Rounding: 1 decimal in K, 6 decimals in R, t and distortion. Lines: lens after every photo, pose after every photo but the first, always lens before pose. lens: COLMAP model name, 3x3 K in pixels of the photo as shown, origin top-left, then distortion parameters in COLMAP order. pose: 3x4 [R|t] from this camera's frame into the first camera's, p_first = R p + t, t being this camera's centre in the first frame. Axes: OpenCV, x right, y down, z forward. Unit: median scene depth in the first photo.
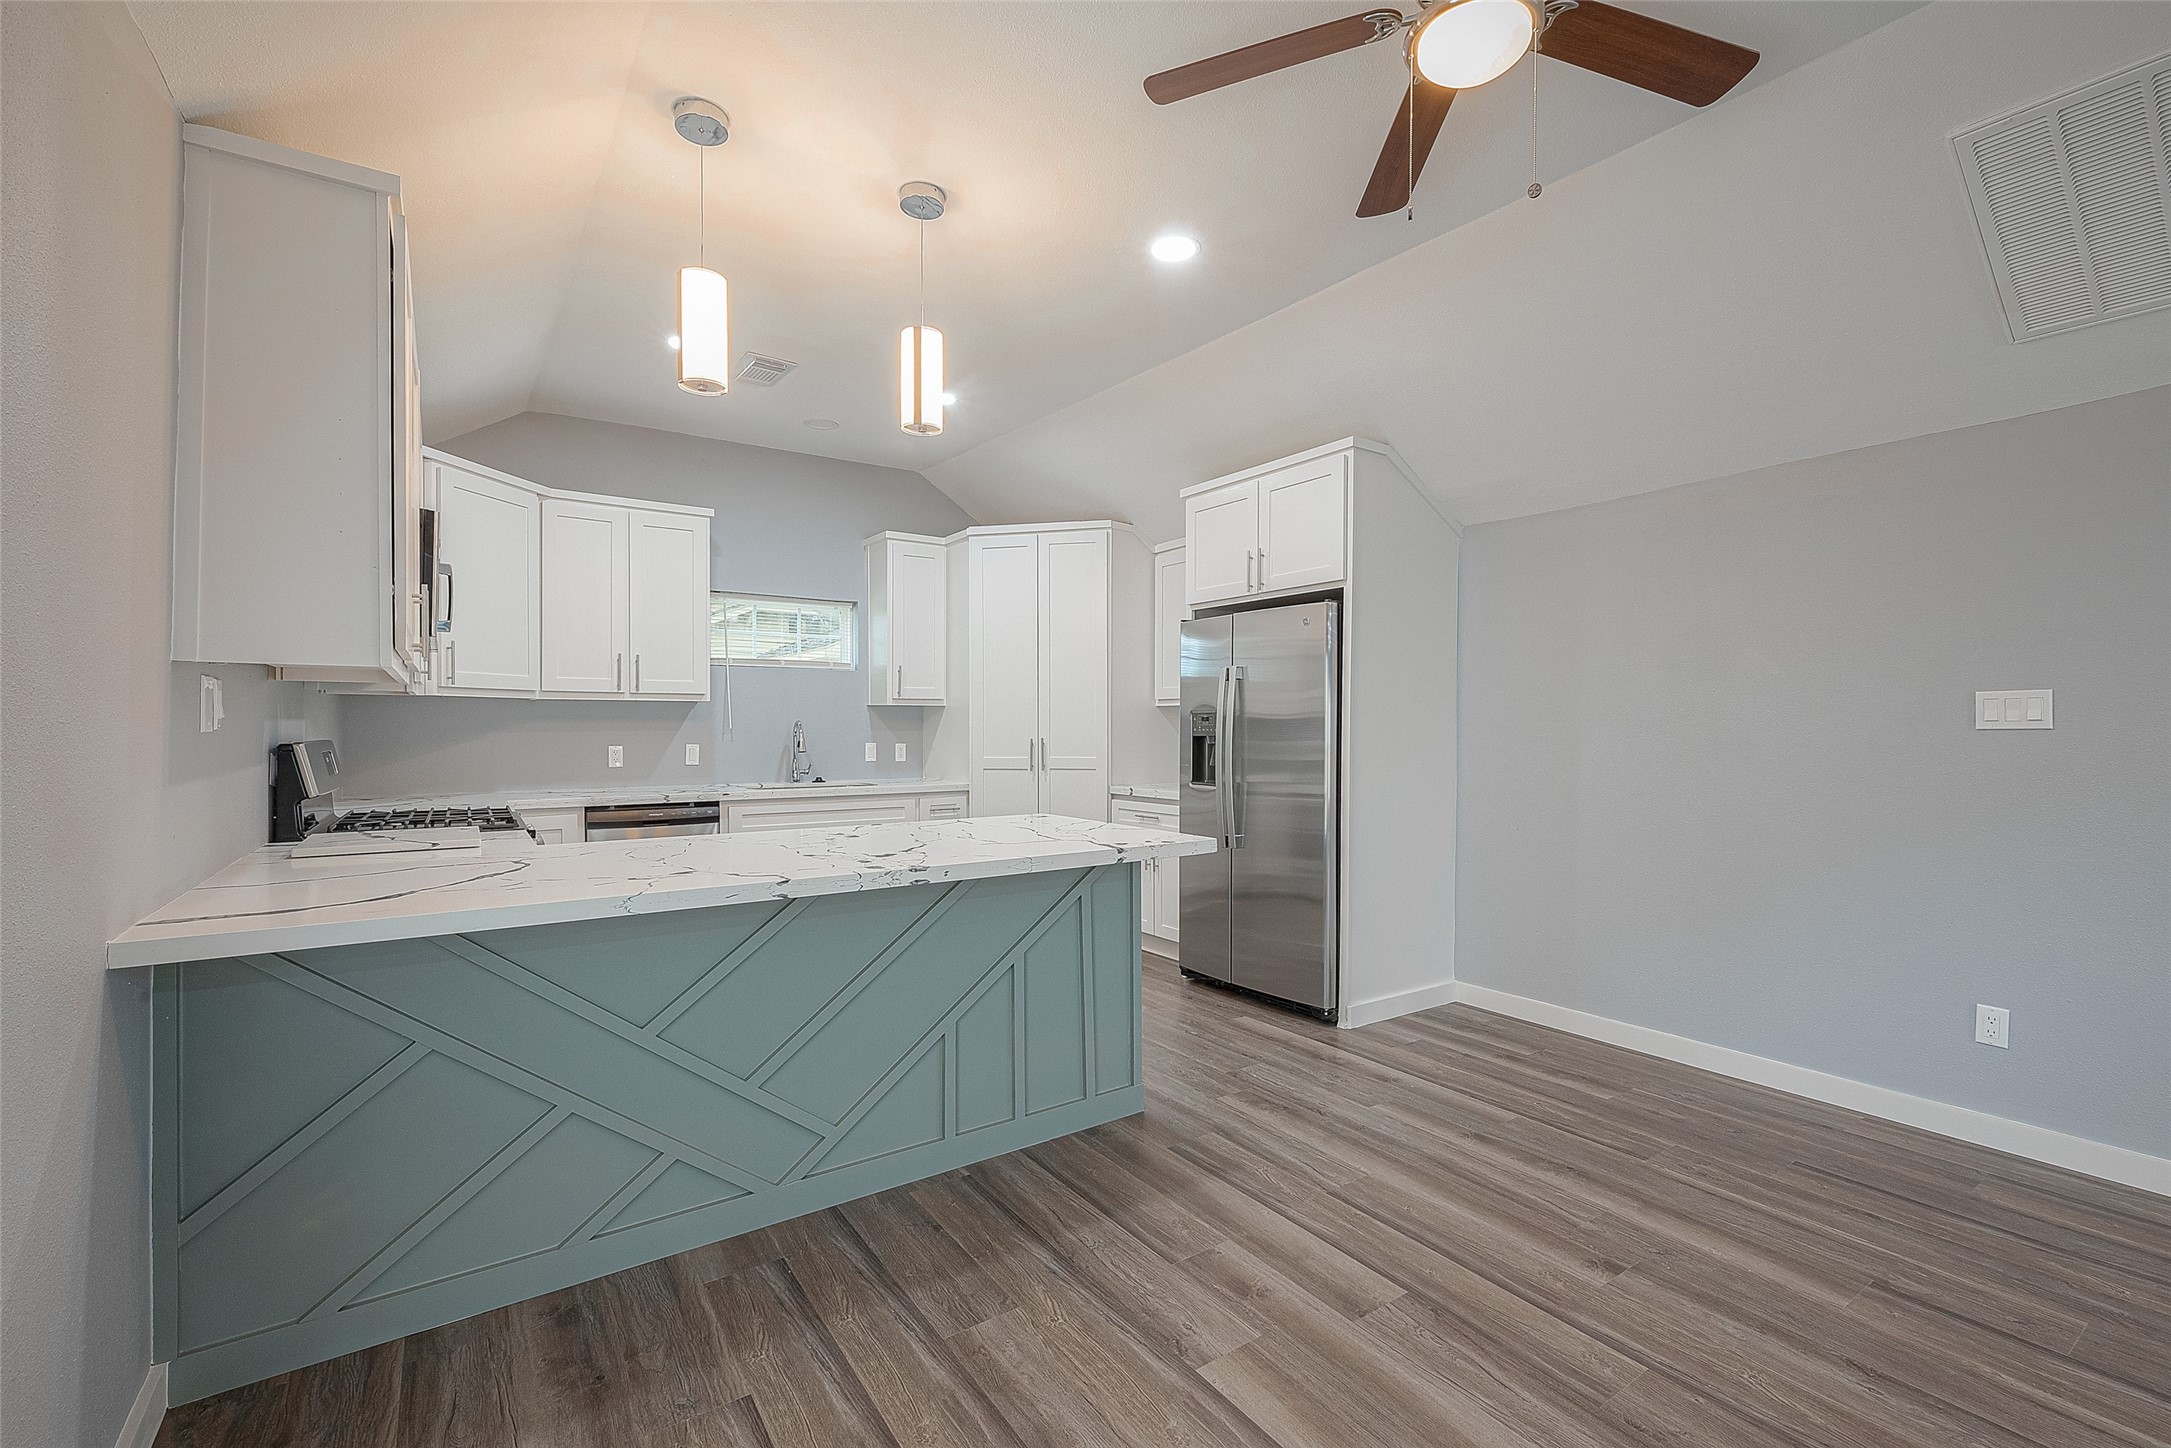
lens RADIAL K [[927.1, 0, 1085.5], [0, 927.1, 724.0], [0, 0, 1]] dist [-0.002818, 0.000041]
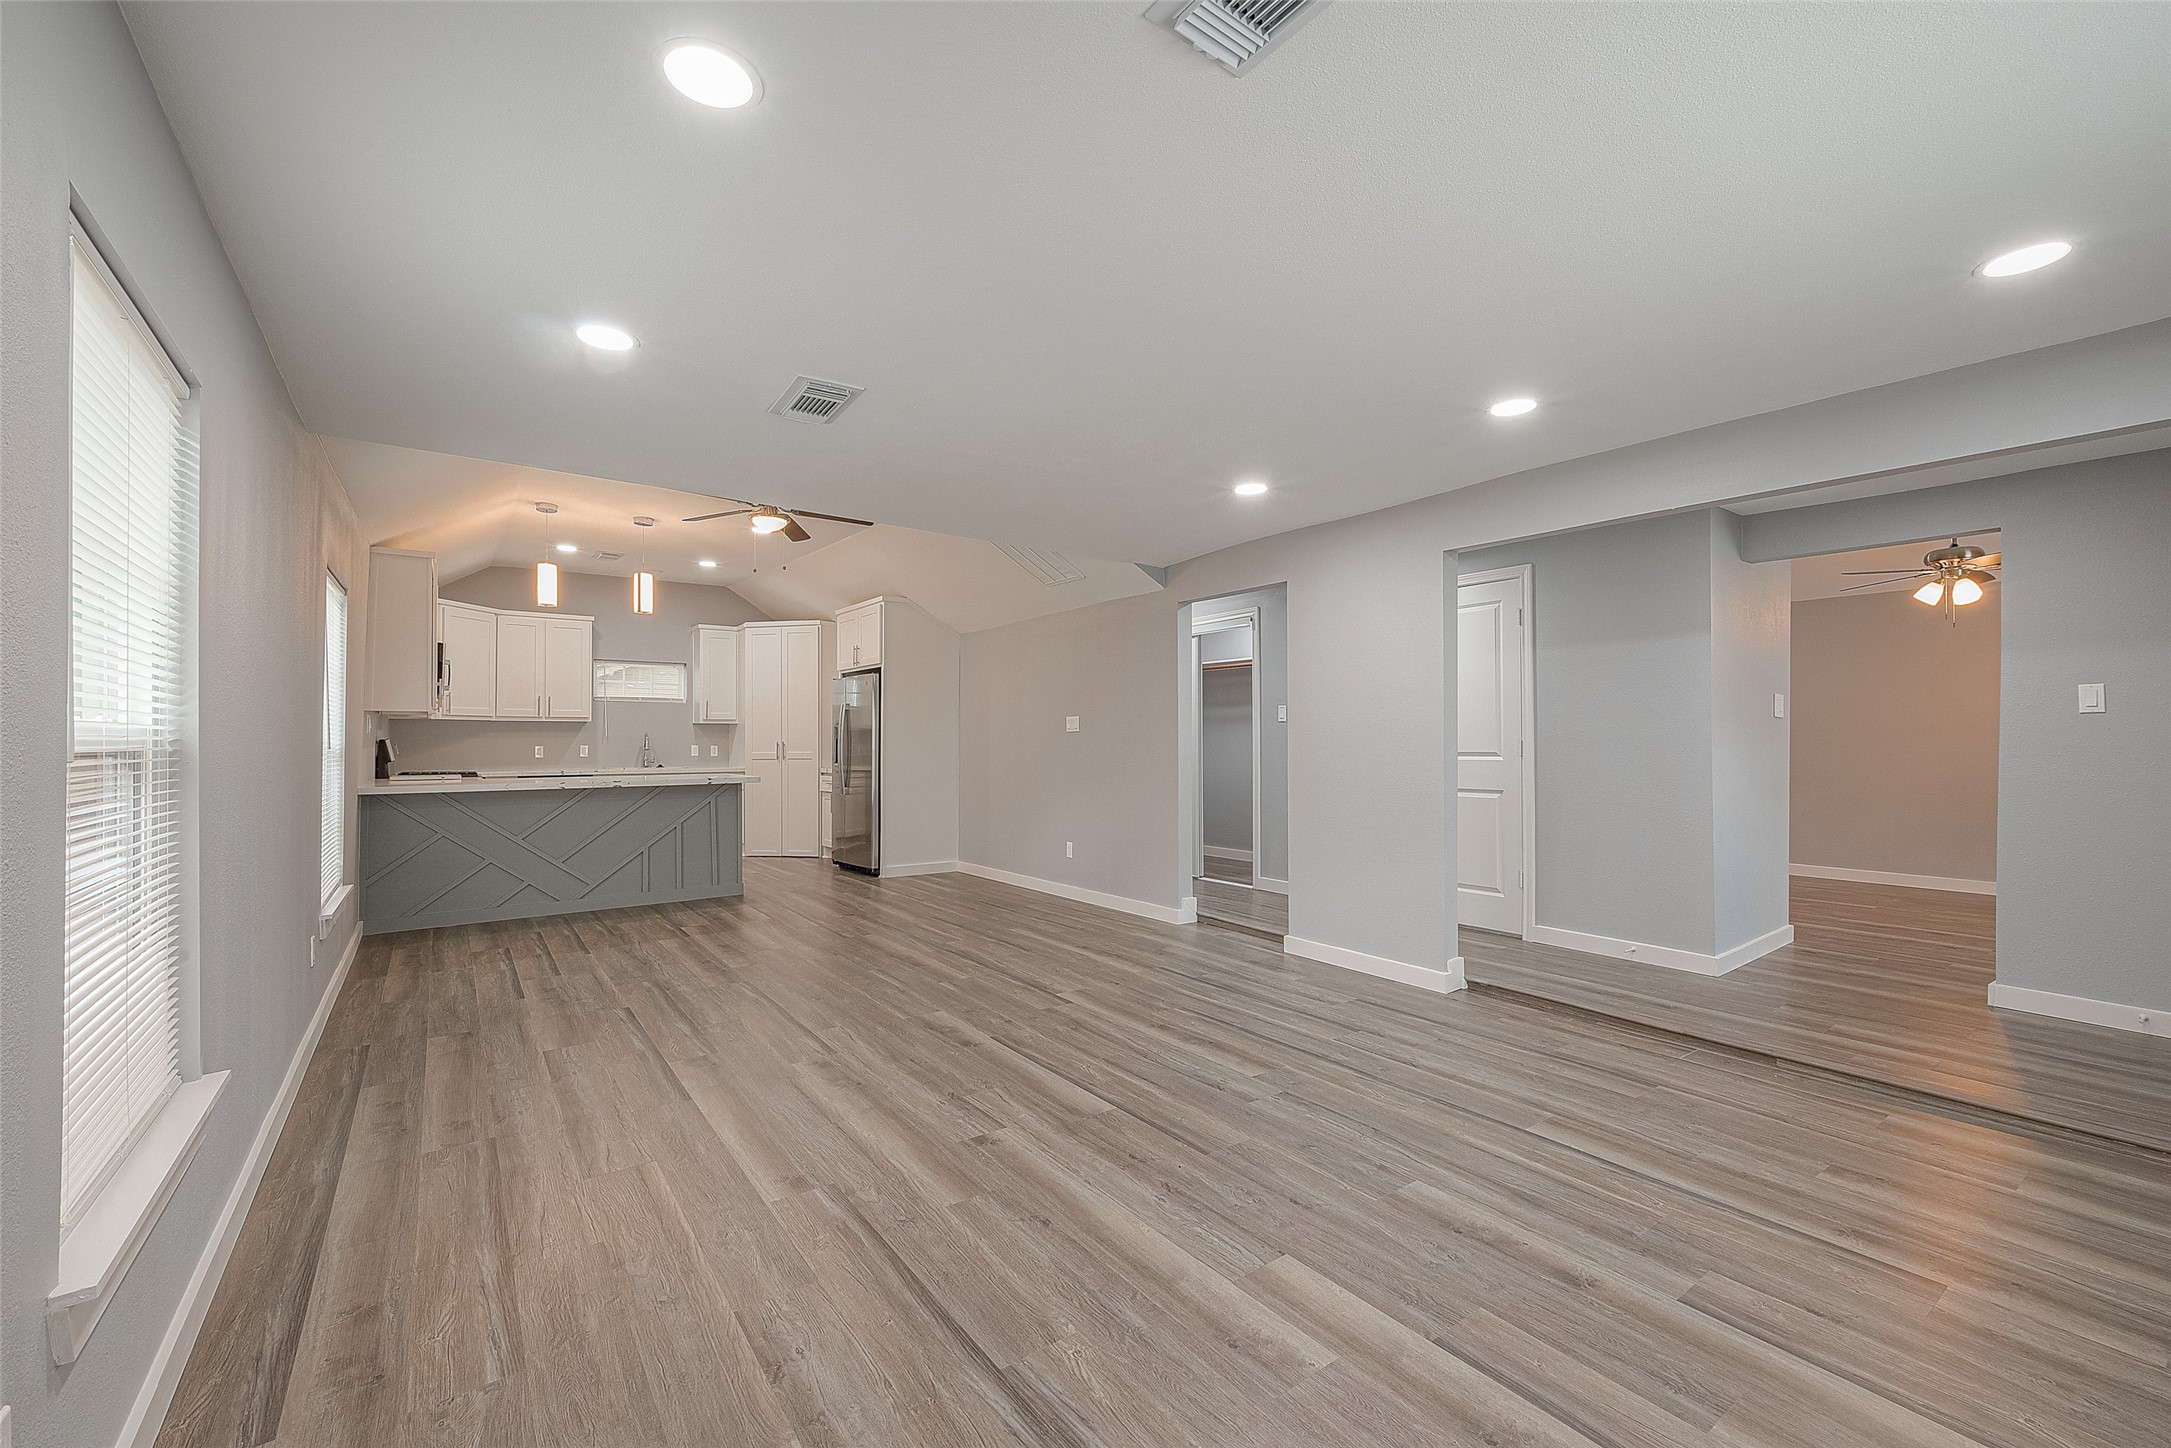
lens RADIAL K [[897.3, 0, 1077.6], [0, 897.3, 722.8], [0, 0, 1]] dist [0.001167, 0.000129]
pose [[0.999860, -0.002665, 0.016514, 0.554363], [0.002982, 0.999811, -0.019207, 0.016153], [-0.016460, 0.019254, 0.999679, -0.830142]]
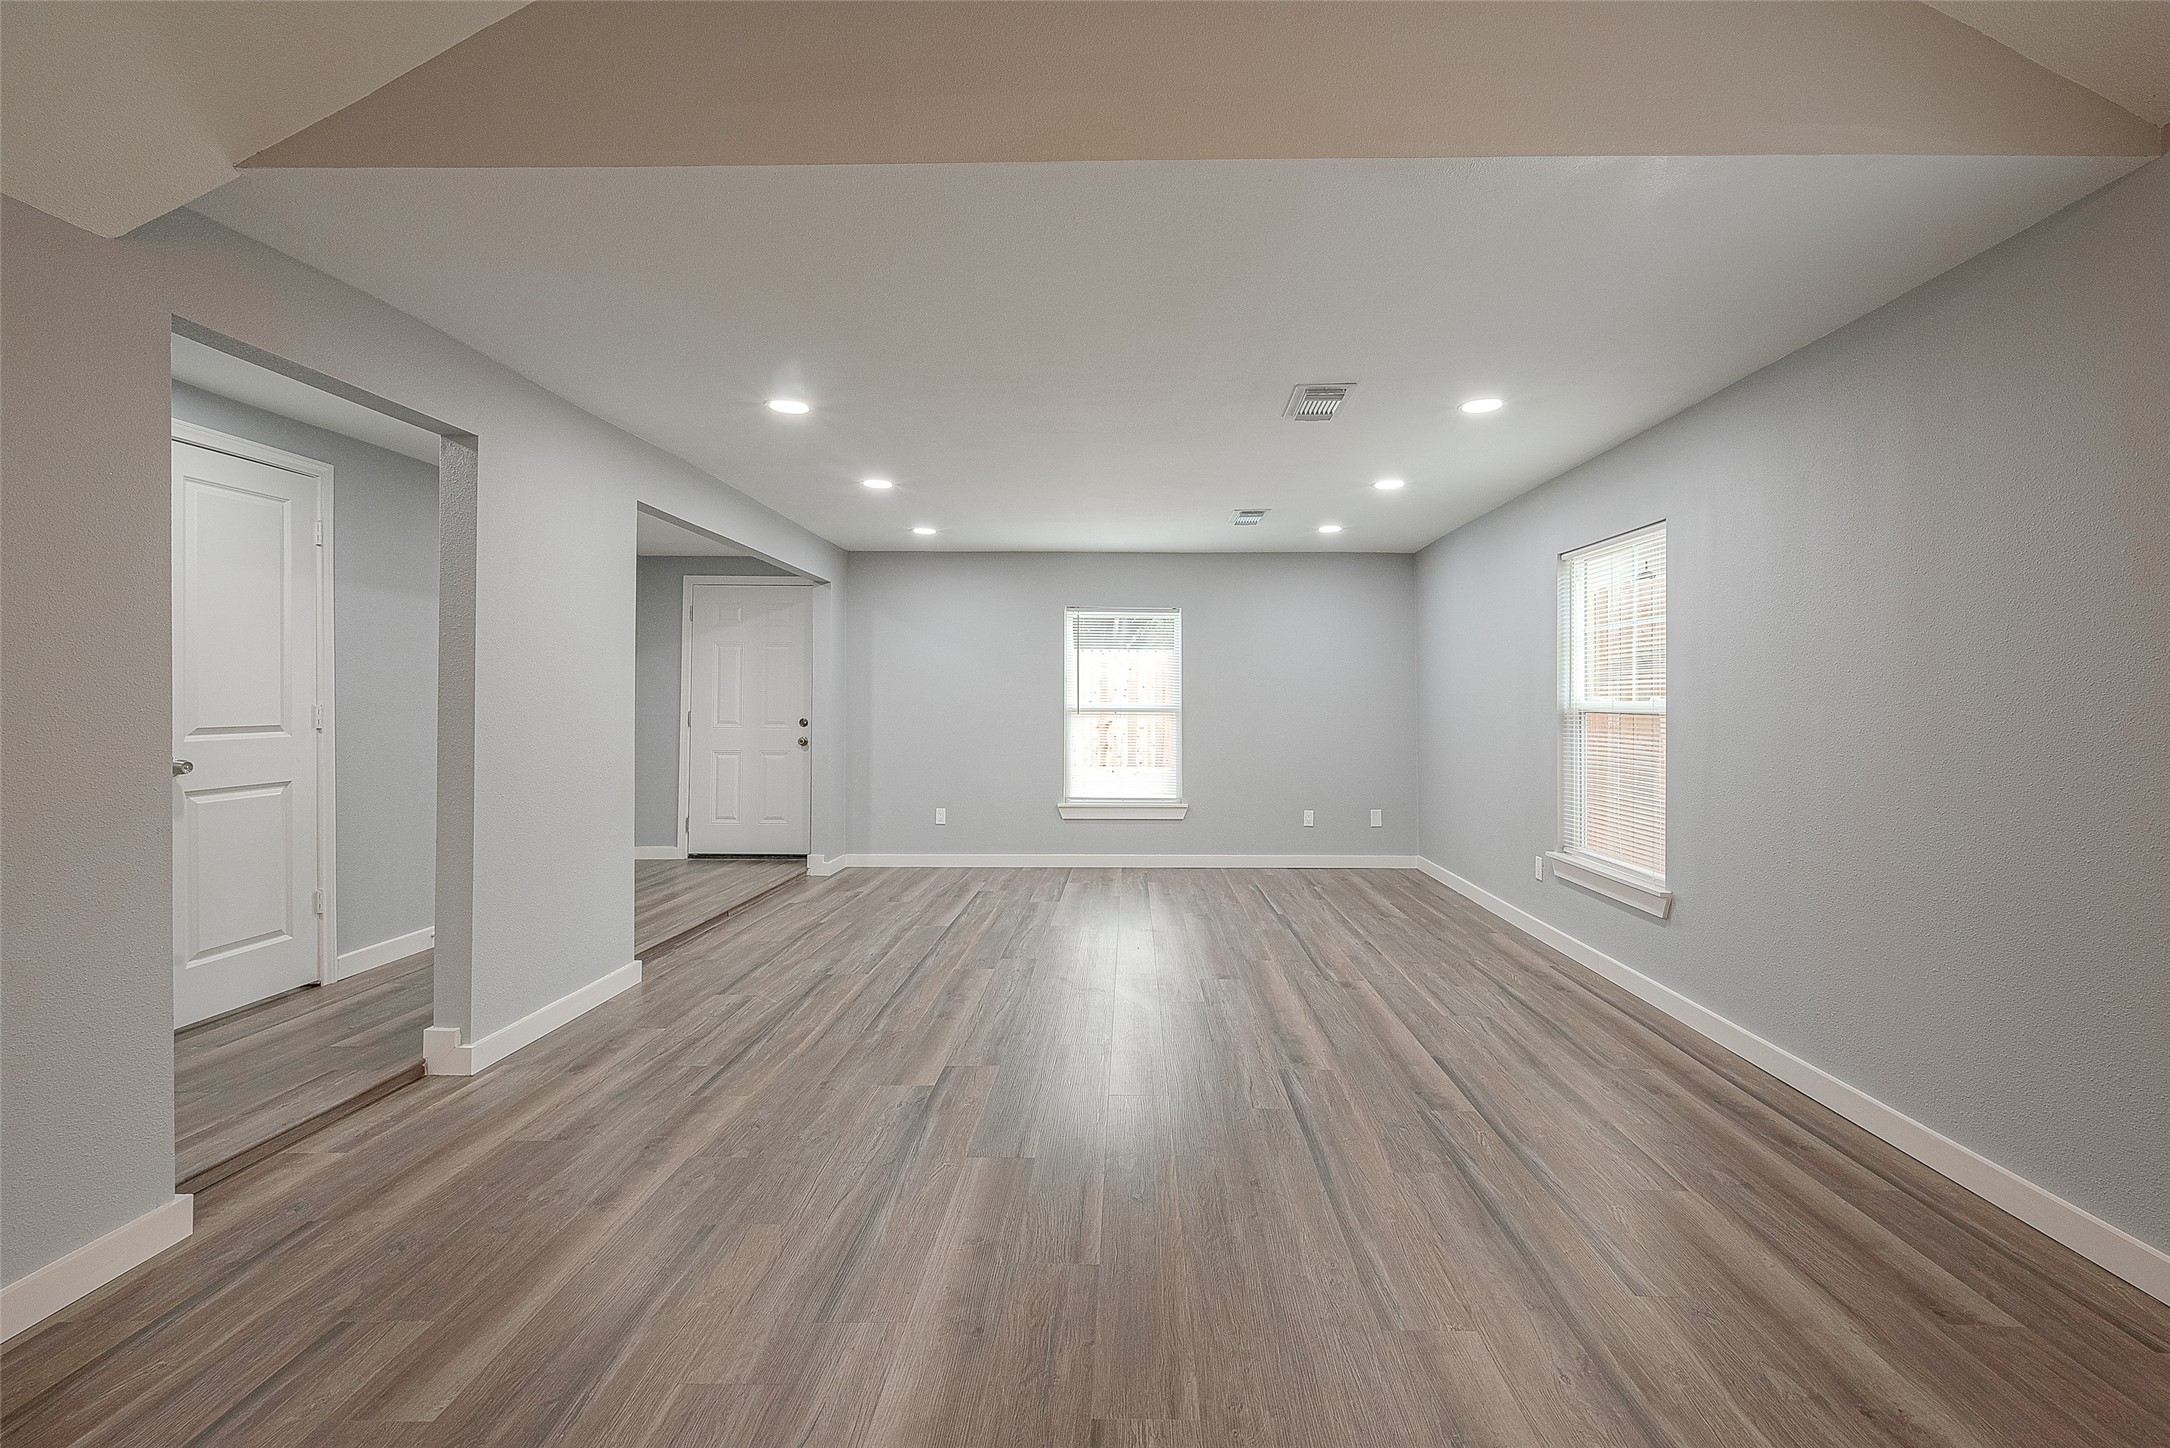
lens RADIAL K [[911.4, 0, 1117.0], [0, 911.4, 706.4], [0, 0, 1]] dist [-0.000398, 0.000086]
pose [[-0.819695, -0.005449, 0.572774, 0.110084], [-0.002355, 0.999978, 0.006143, 0.010755], [-0.572796, 0.003686, -0.819690, 0.459993]]
